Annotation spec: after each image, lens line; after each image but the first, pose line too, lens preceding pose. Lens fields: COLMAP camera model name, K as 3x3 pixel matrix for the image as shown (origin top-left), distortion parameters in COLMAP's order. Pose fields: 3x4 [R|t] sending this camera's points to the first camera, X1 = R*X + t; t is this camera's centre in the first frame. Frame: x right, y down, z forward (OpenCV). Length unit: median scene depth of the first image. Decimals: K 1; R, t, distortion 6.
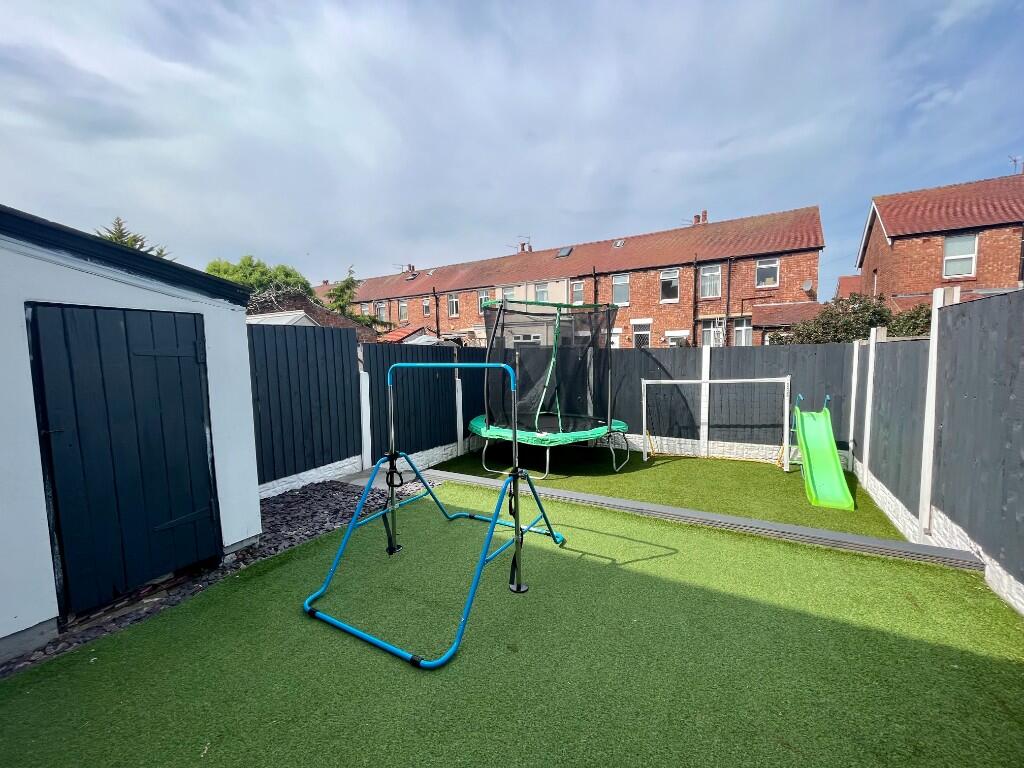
lens RADIAL K [[413.5, 0, 512.0], [0, 413.5, 384.0], [0, 0, 1]] dist [-0.000936, 0.000052]
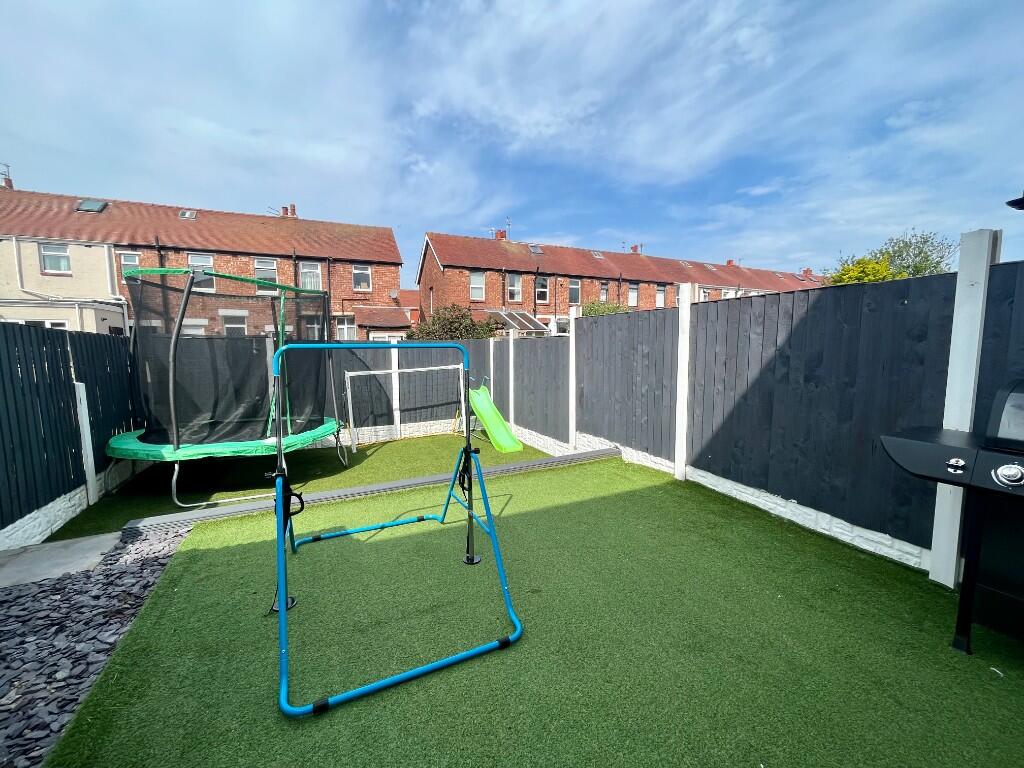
lens RADIAL K [[413.5, 0, 512.0], [0, 413.5, 384.0], [0, 0, 1]] dist [-0.000936, 0.000052]
pose [[0.566552, -0.063674, 0.821563, -0.267946], [0.060972, 0.997516, 0.035265, 0.007854], [-0.821767, 0.030113, 0.569027, 0.111908]]
